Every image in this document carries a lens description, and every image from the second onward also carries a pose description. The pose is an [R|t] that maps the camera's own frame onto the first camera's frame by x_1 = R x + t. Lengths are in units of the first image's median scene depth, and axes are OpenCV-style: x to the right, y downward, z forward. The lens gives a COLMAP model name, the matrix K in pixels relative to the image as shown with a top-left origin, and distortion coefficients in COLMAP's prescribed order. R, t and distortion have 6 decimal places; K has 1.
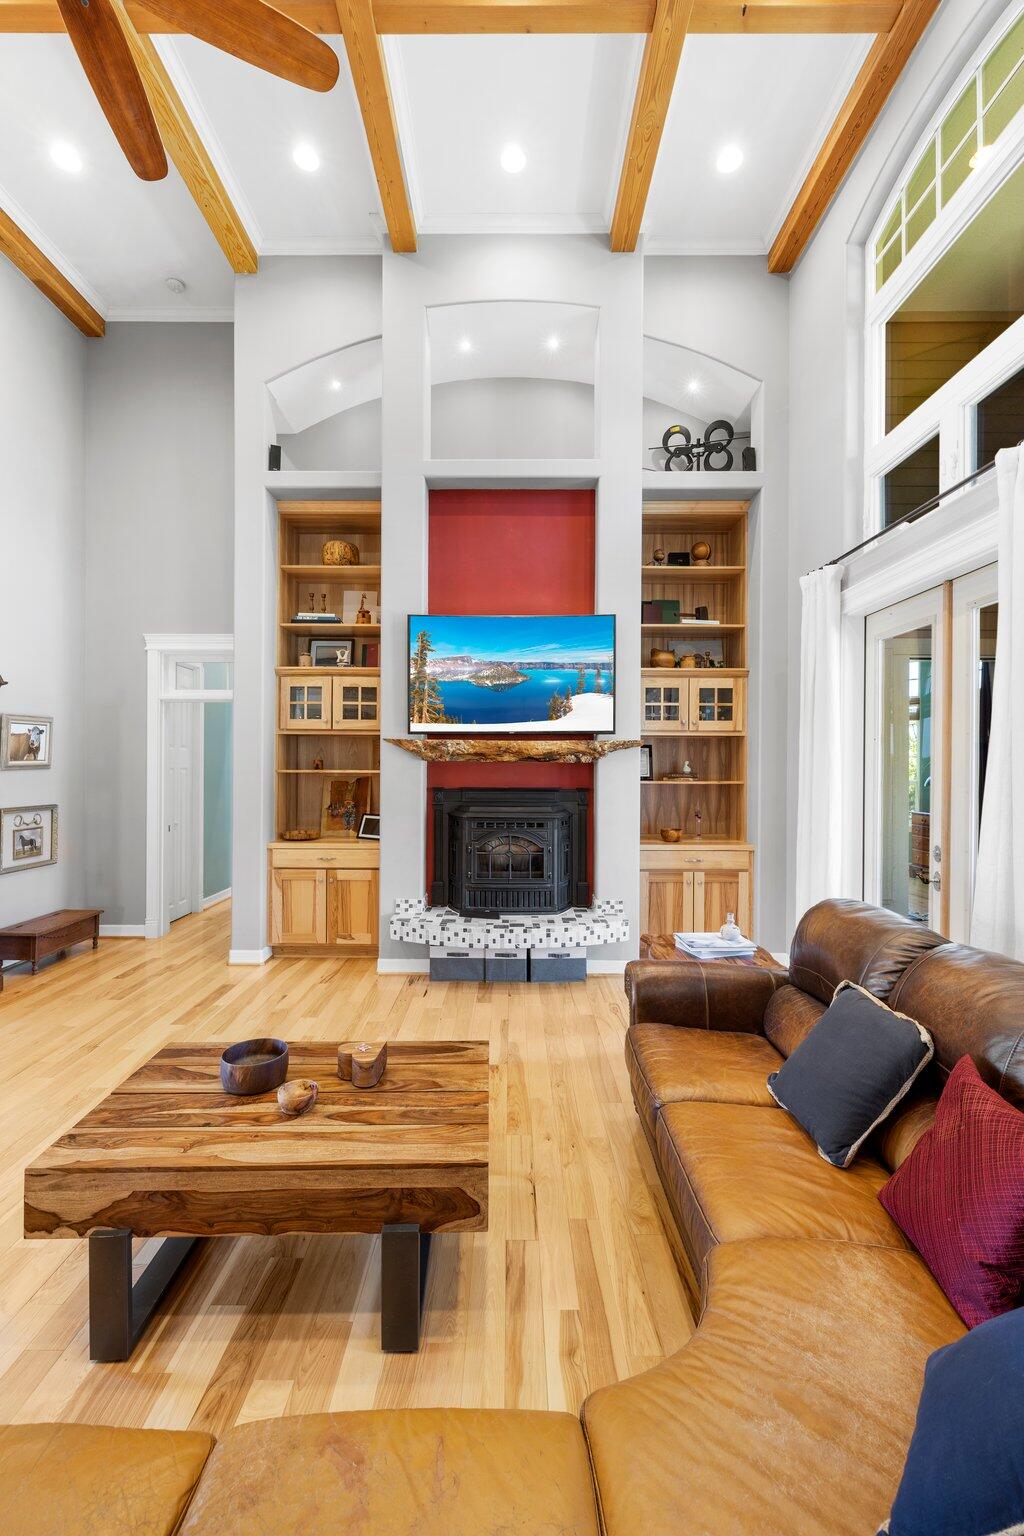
lens RADIAL K [[642.8, 0, 508.7], [0, 642.8, 765.6], [0, 0, 1]] dist [0.002030, 0.001304]
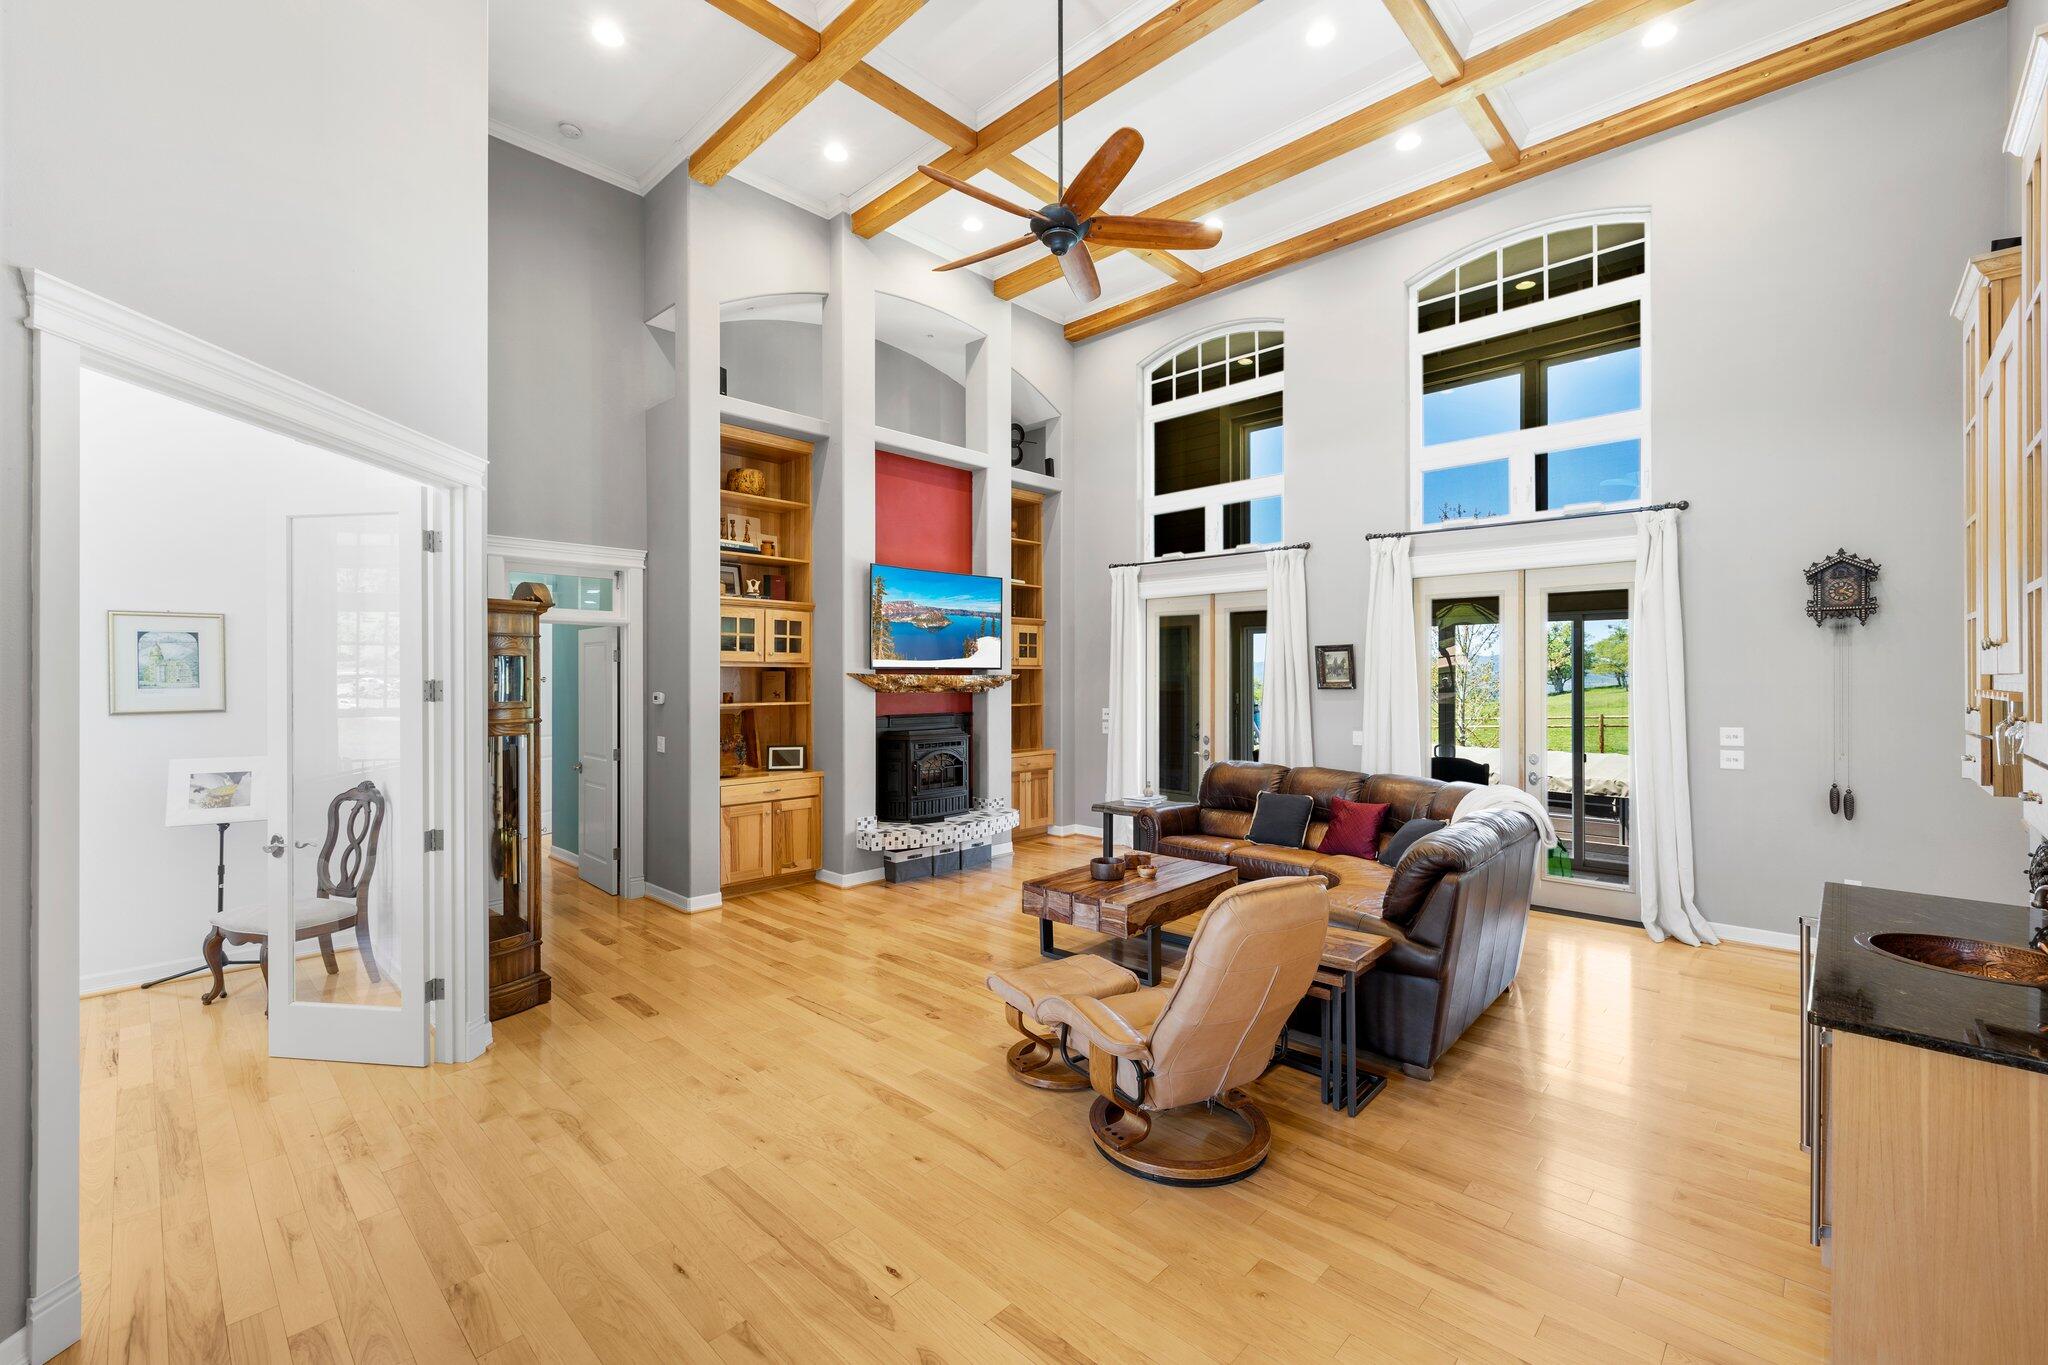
lens RADIAL K [[857.0, 0, 1025.9], [0, 857.0, 677.6], [0, 0, 1]] dist [0.002030, 0.001304]
pose [[0.689988, -0.005319, 0.723801, -1.006734], [0.006118, 0.999980, 0.001517, -0.033440], [-0.723795, 0.003382, 0.690007, -0.219532]]
